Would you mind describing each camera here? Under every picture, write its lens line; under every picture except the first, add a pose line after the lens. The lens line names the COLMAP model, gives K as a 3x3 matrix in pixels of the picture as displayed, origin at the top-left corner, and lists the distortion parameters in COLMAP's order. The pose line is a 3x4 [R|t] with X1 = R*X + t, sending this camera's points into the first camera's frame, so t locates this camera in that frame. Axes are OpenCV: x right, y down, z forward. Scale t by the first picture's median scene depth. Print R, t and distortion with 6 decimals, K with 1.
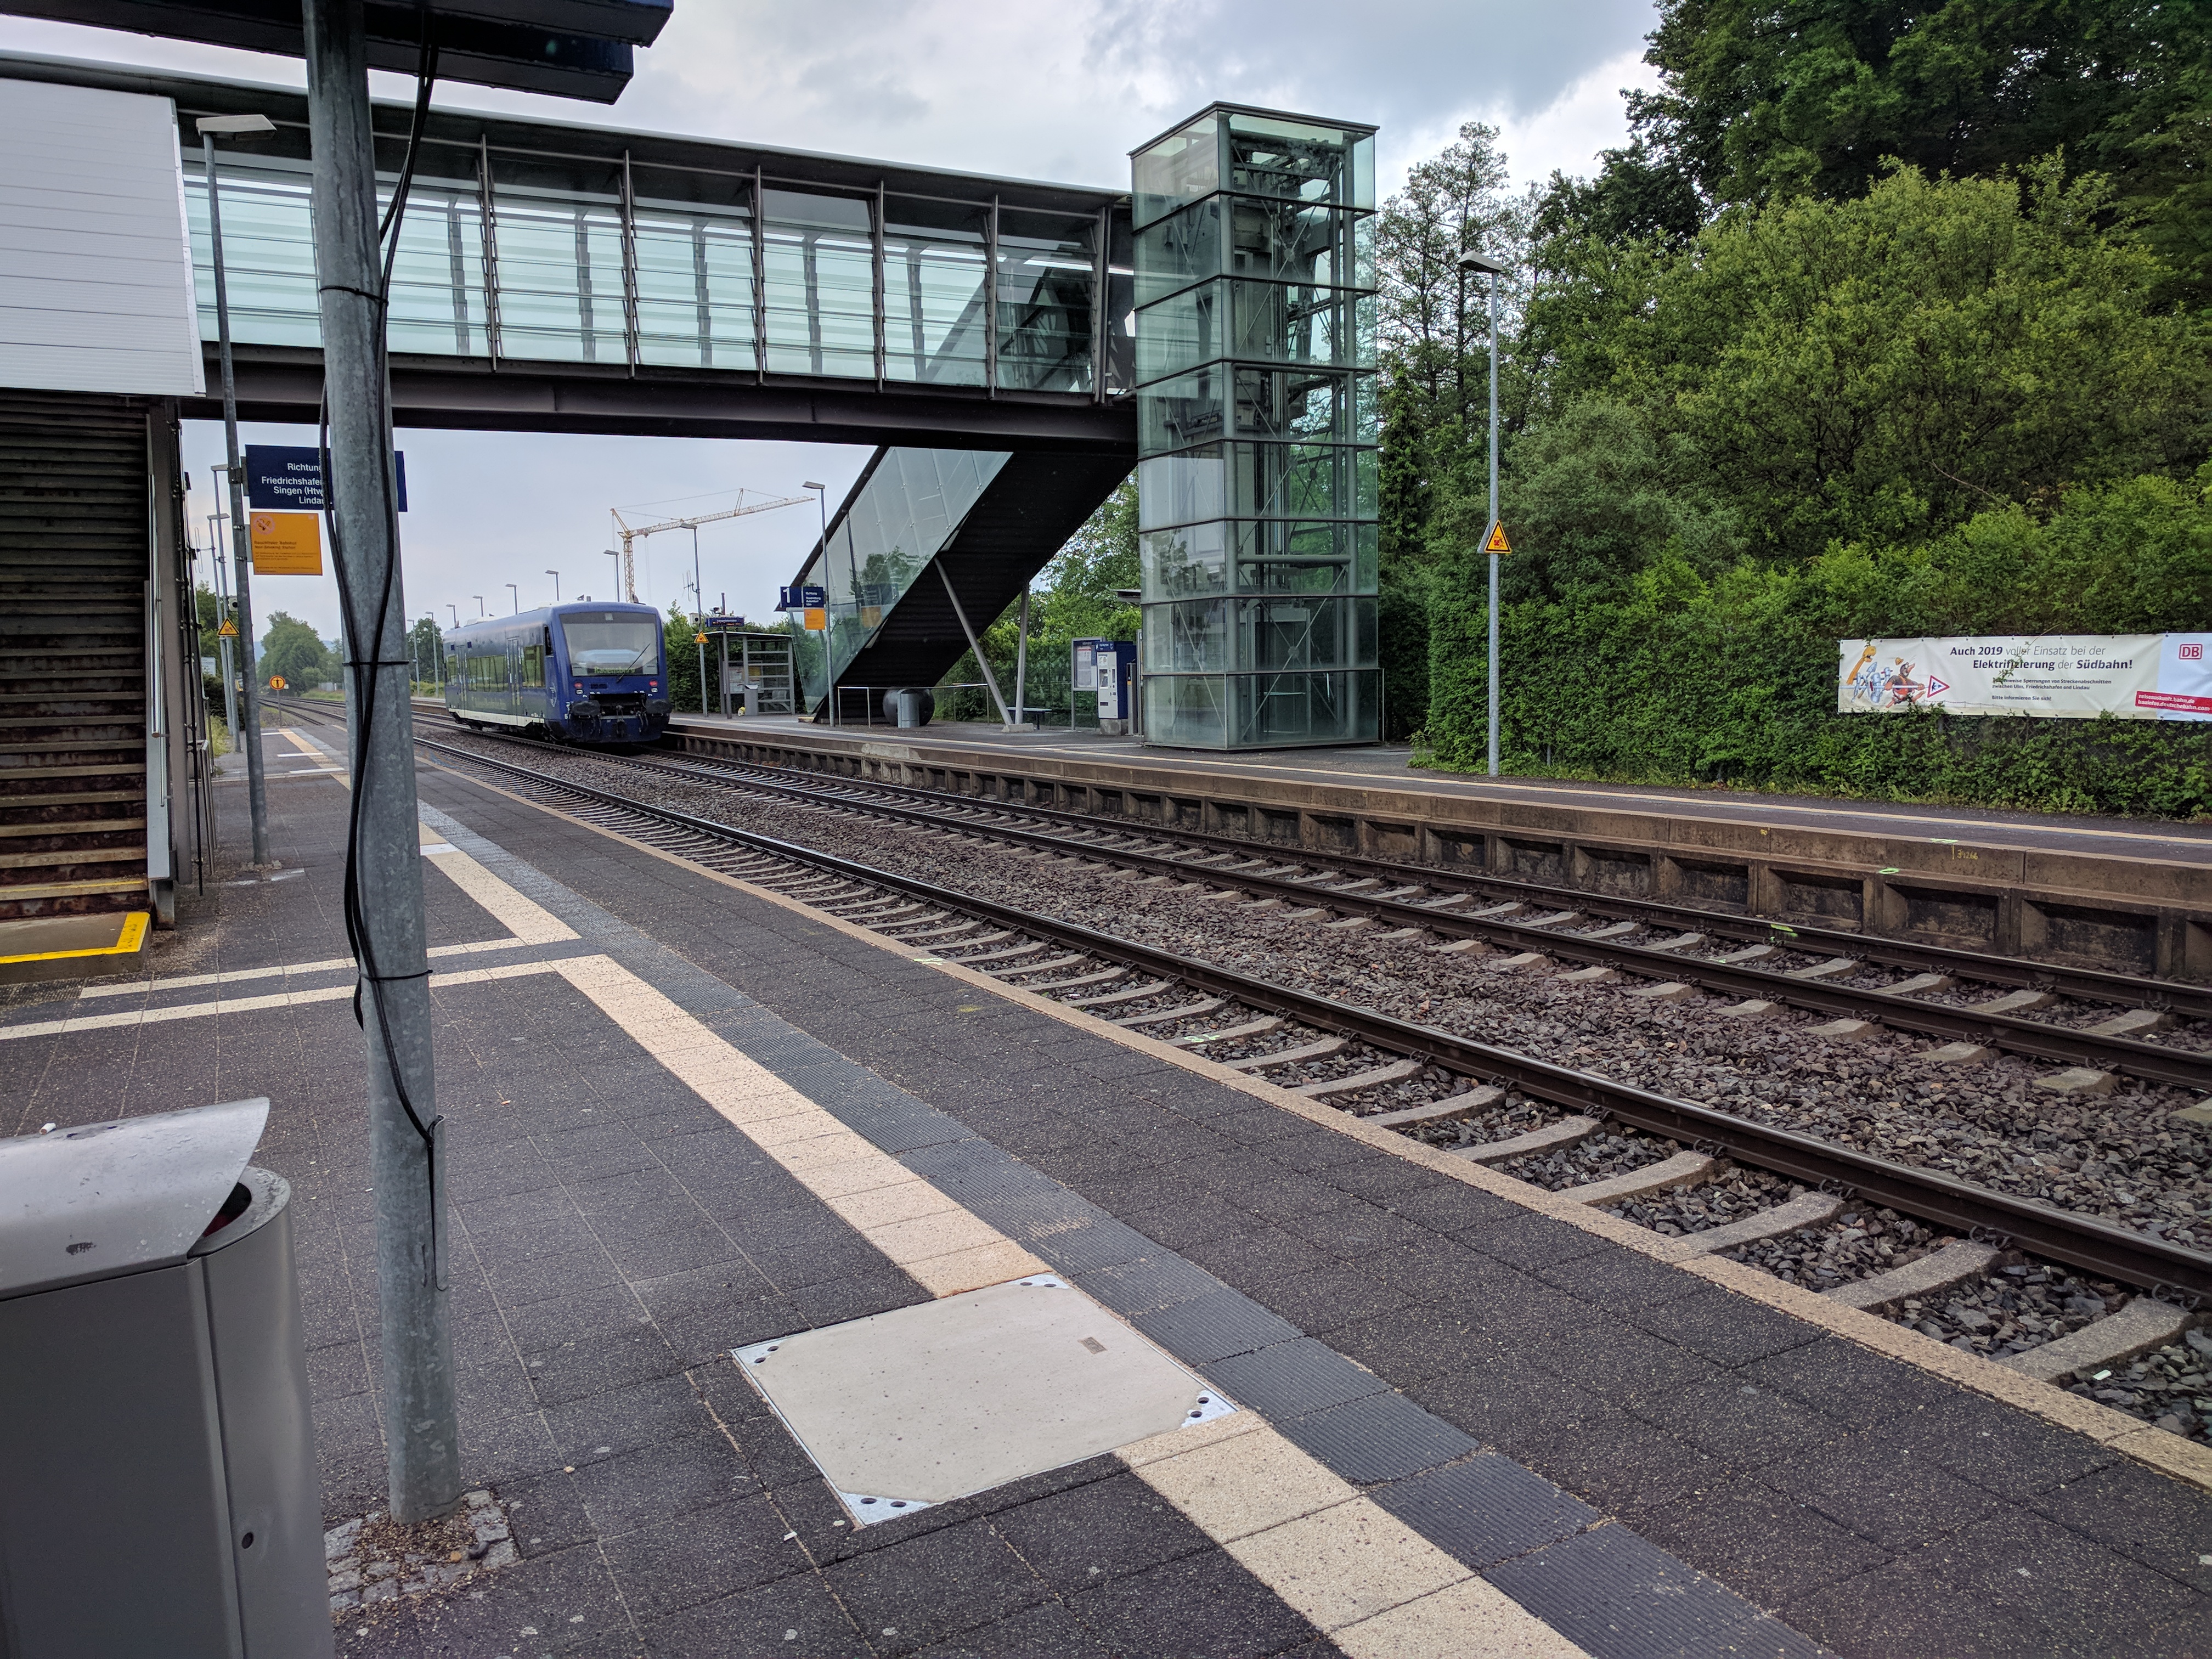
lens RADIAL K [[1653.2, 0, 1106.0], [0, 1653.2, 829.5], [0, 0, 1]] dist [0.082542, -0.158518]
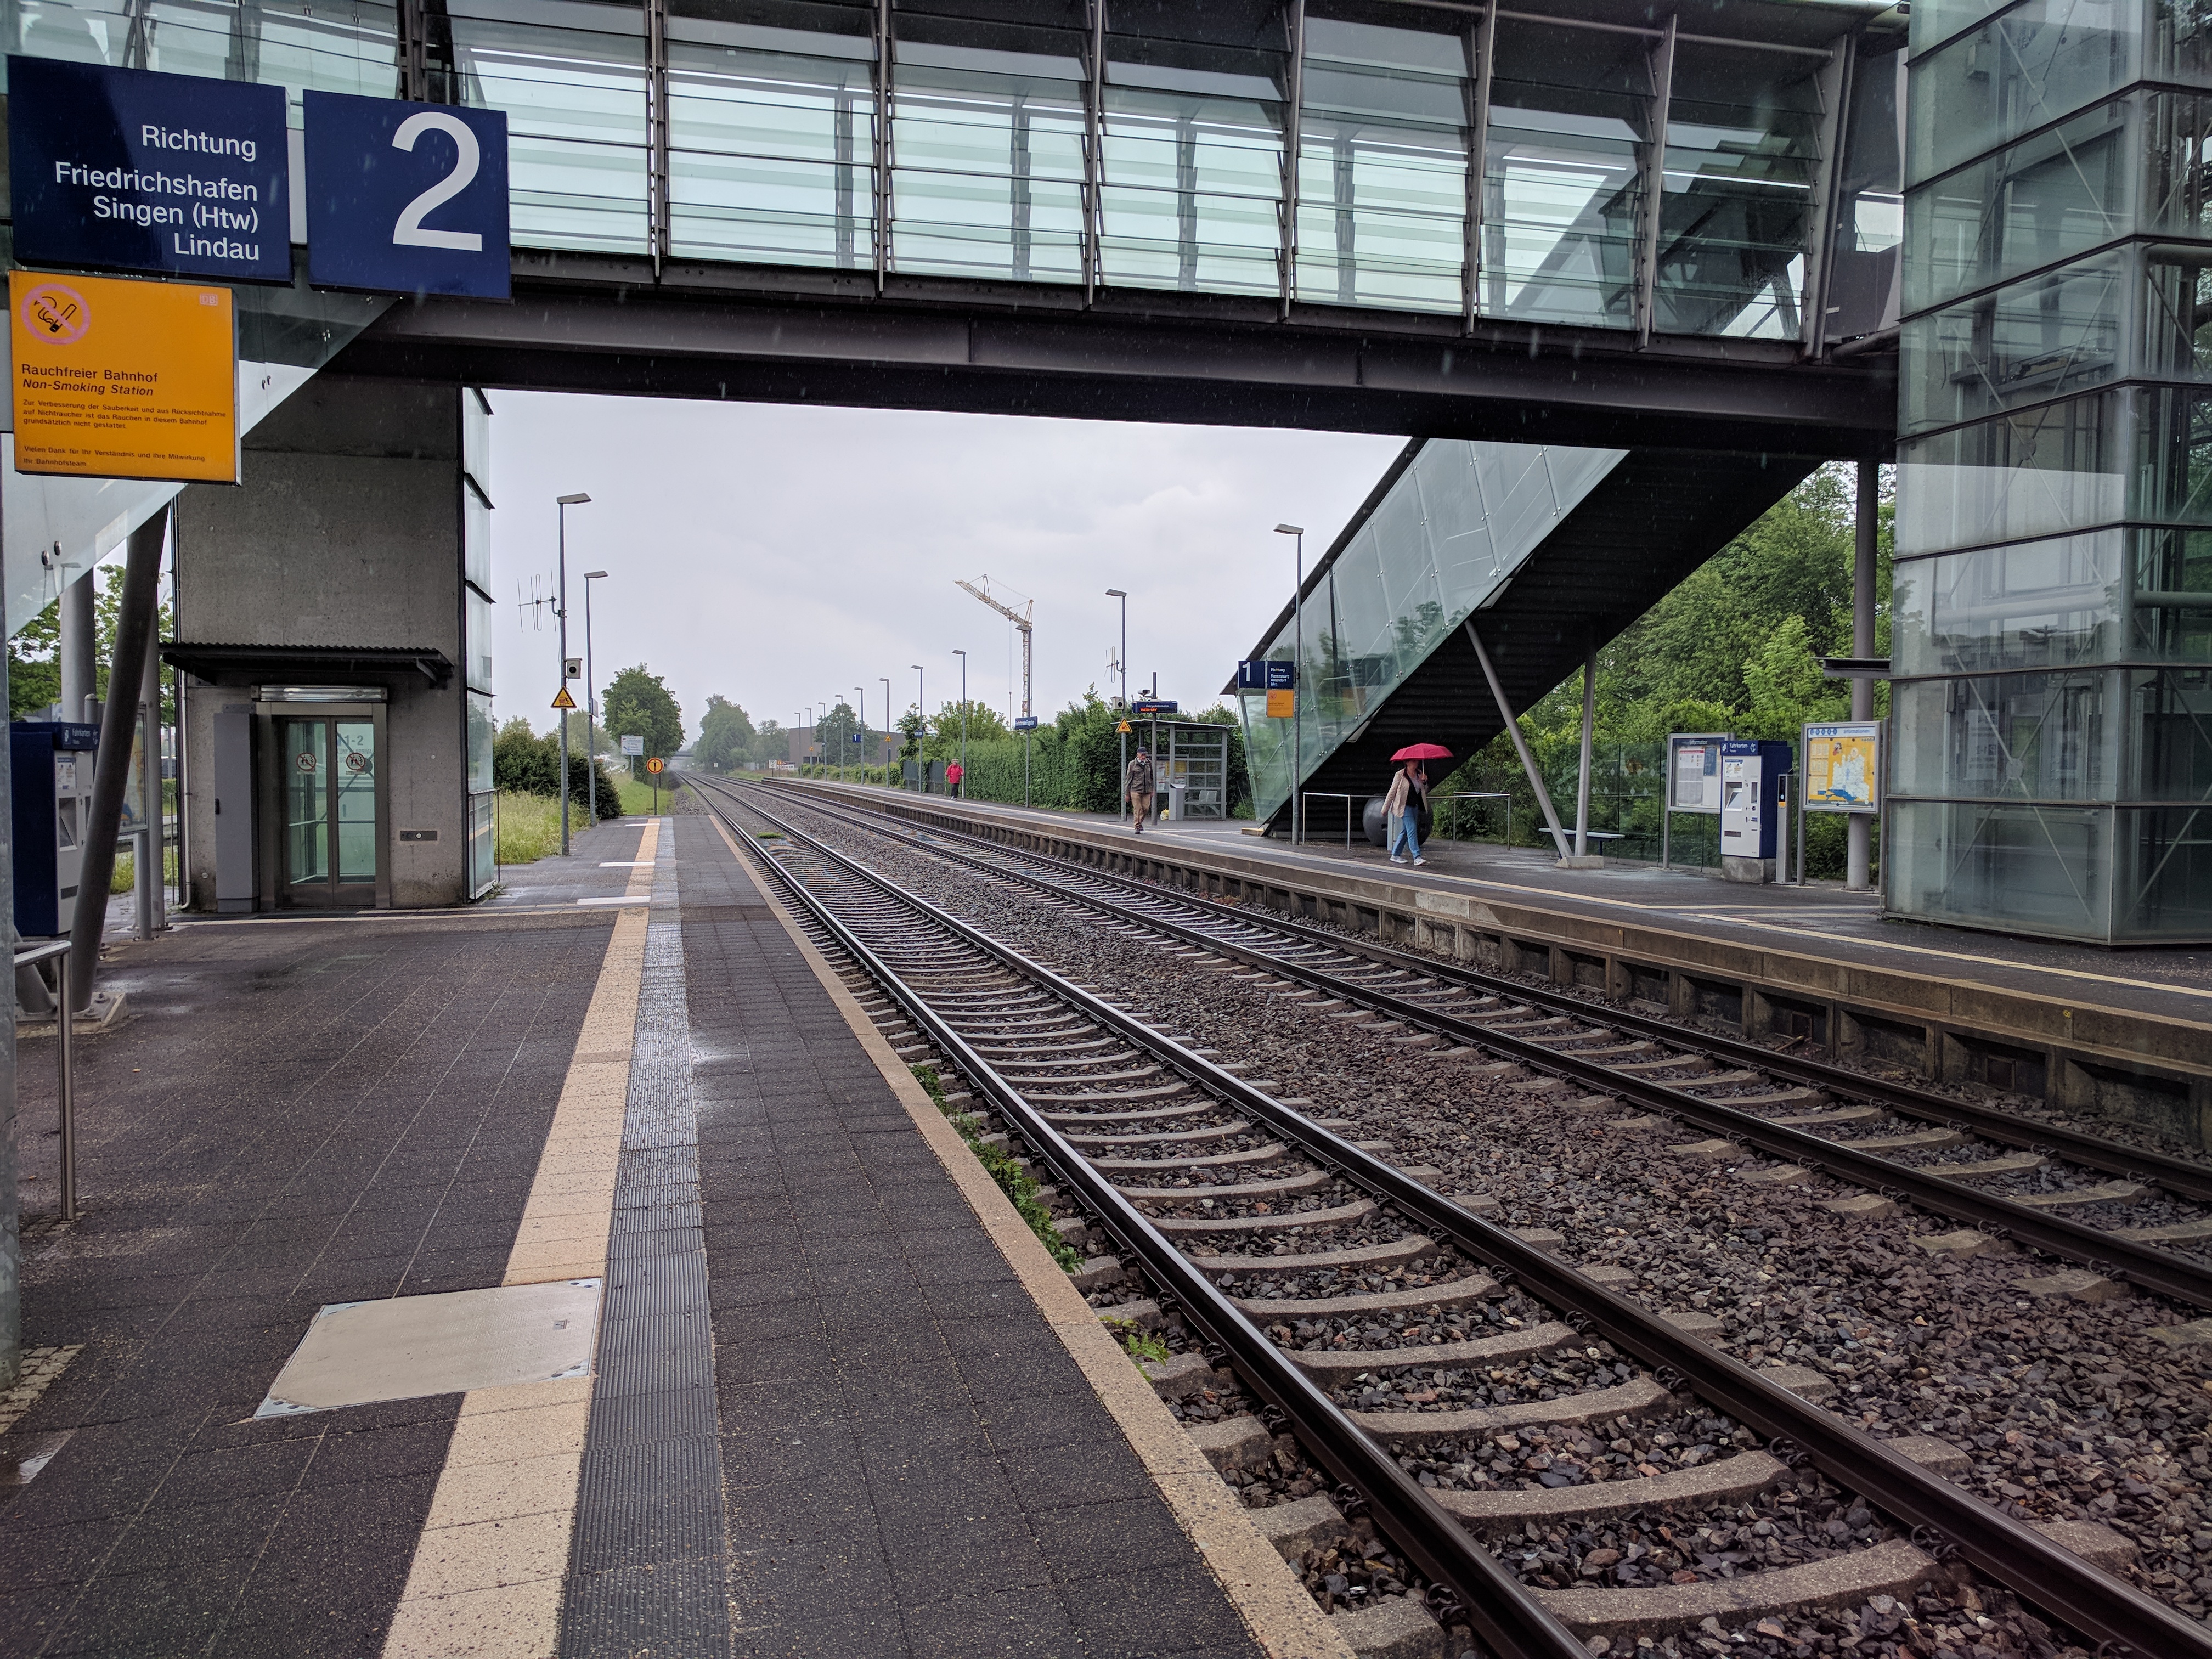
lens RADIAL K [[1672.0, 0, 1106.0], [0, 1672.0, 829.5], [0, 0, 1]] dist [0.260363, -0.514226]
pose [[0.972859, 0.036668, -0.228475, -0.089053], [-0.049789, 0.997409, -0.051933, -0.029917], [0.225979, 0.061899, 0.972164, 0.280216]]
